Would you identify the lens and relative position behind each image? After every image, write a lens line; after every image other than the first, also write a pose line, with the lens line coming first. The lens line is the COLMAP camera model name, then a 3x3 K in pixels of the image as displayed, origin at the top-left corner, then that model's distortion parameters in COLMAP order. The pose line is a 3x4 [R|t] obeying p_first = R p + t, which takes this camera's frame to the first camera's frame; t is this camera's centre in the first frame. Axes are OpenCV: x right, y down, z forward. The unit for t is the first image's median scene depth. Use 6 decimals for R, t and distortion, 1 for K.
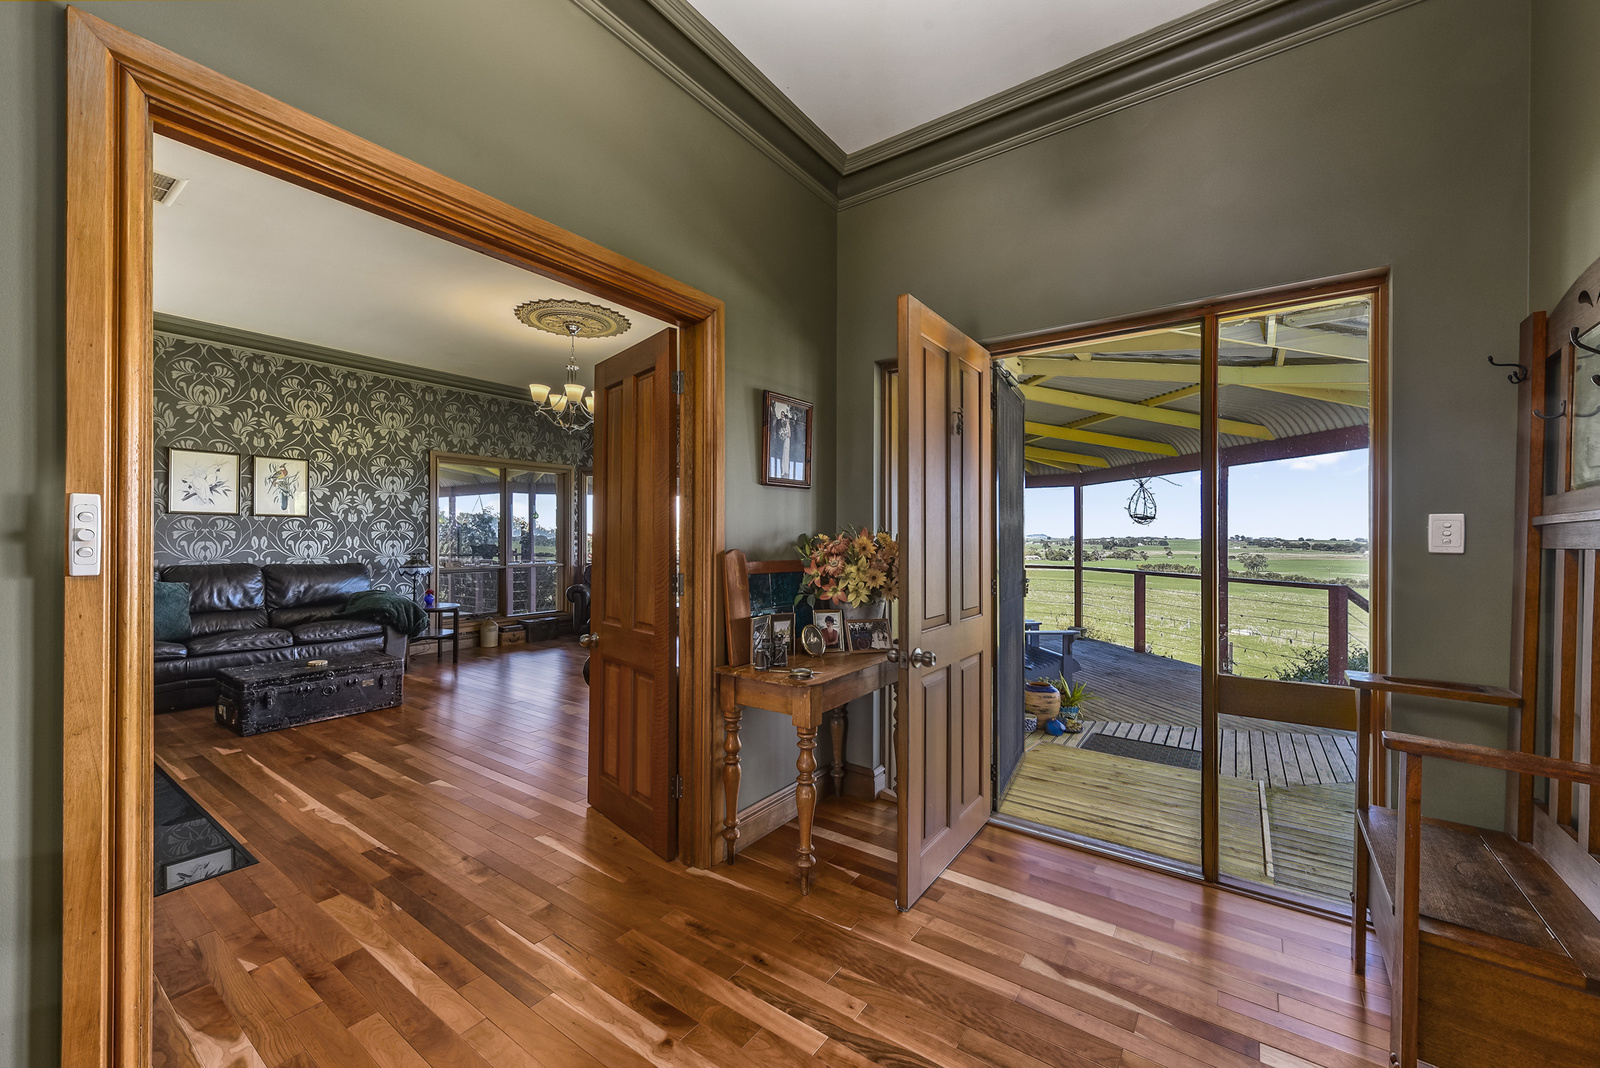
lens RADIAL K [[630.1, 0, 803.0], [0, 630.1, 535.0], [0, 0, 1]] dist [0.000820, -0.000406]
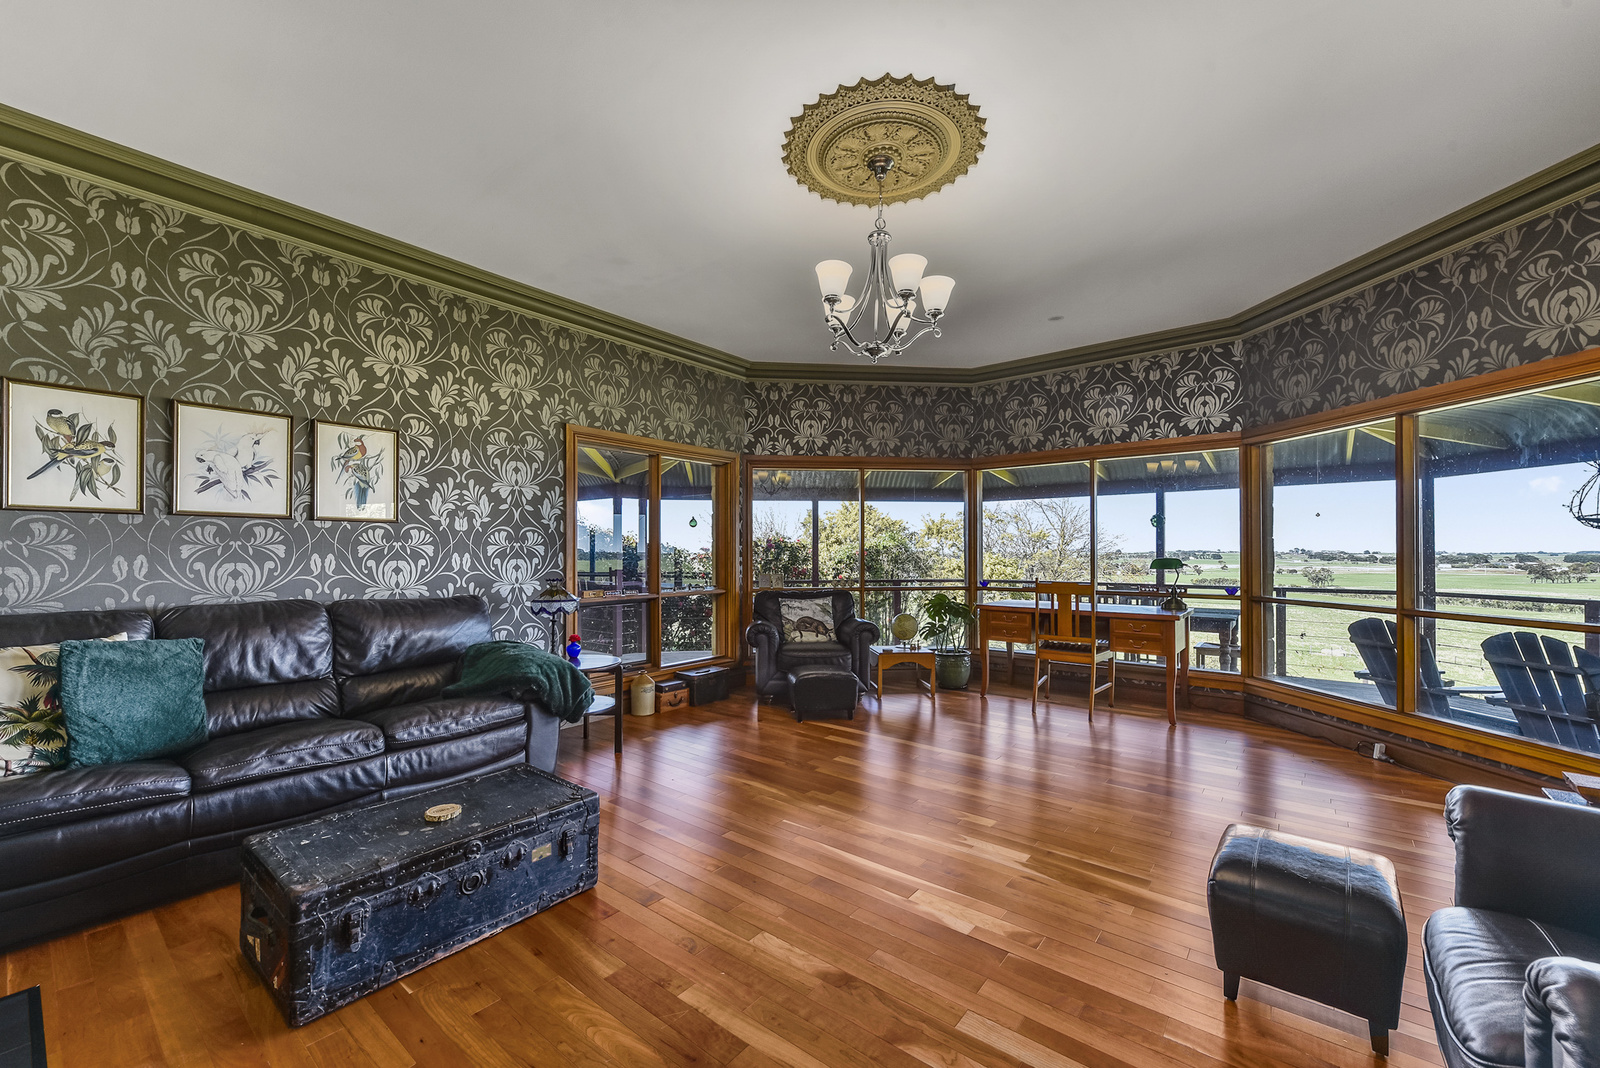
lens RADIAL K [[630.1, 0, 801.6], [0, 630.1, 546.4], [0, 0, 1]] dist [0.000820, -0.000406]
pose [[0.998608, -0.005996, -0.052395, -0.363099], [0.005660, 0.999962, -0.006565, 0.001687], [0.052432, 0.006259, 0.998605, 0.409802]]
